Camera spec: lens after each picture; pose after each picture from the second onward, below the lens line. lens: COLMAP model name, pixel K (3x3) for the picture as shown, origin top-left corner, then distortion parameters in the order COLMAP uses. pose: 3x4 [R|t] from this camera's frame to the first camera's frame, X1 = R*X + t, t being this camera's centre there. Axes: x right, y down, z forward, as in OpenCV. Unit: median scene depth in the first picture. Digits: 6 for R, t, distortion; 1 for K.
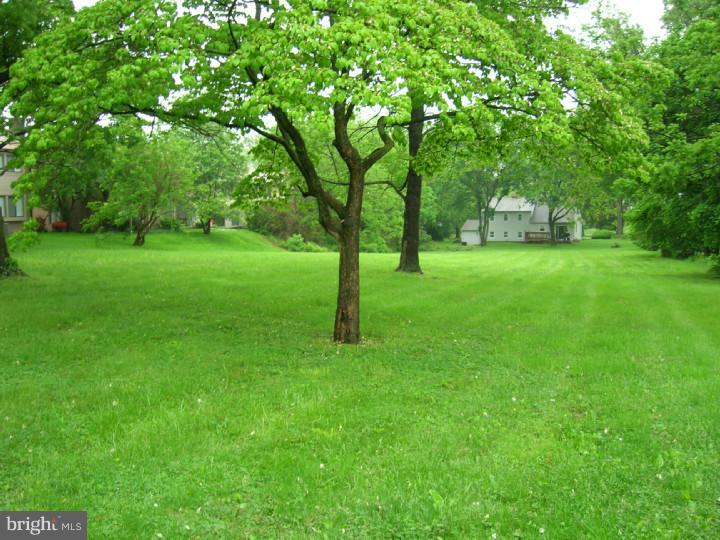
lens RADIAL K [[535.0, 0, 358.4], [0, 535.0, 268.7], [0, 0, 1]] dist [-0.061198, 0.005002]
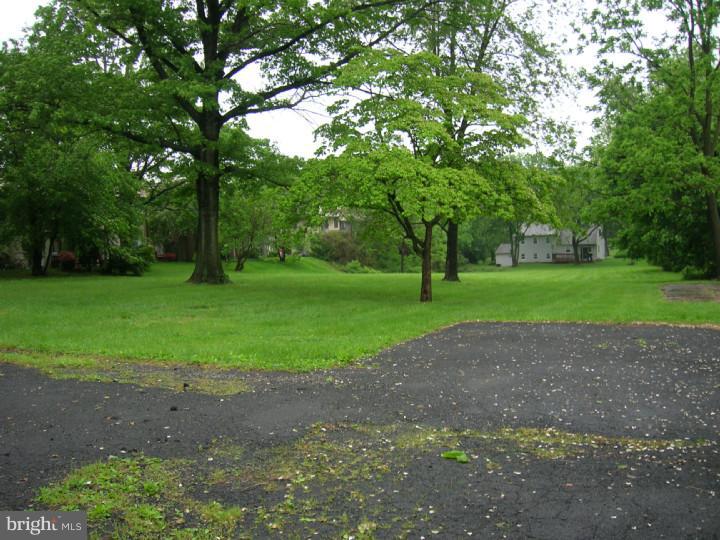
lens RADIAL K [[535.0, 0, 362.6], [0, 535.0, 269.7], [0, 0, 1]] dist [-0.061198, 0.005002]
pose [[0.997723, -0.022363, -0.063624, -0.020606], [0.019287, 0.998634, -0.048565, 0.015127], [0.064623, 0.047227, 0.996792, -0.183539]]
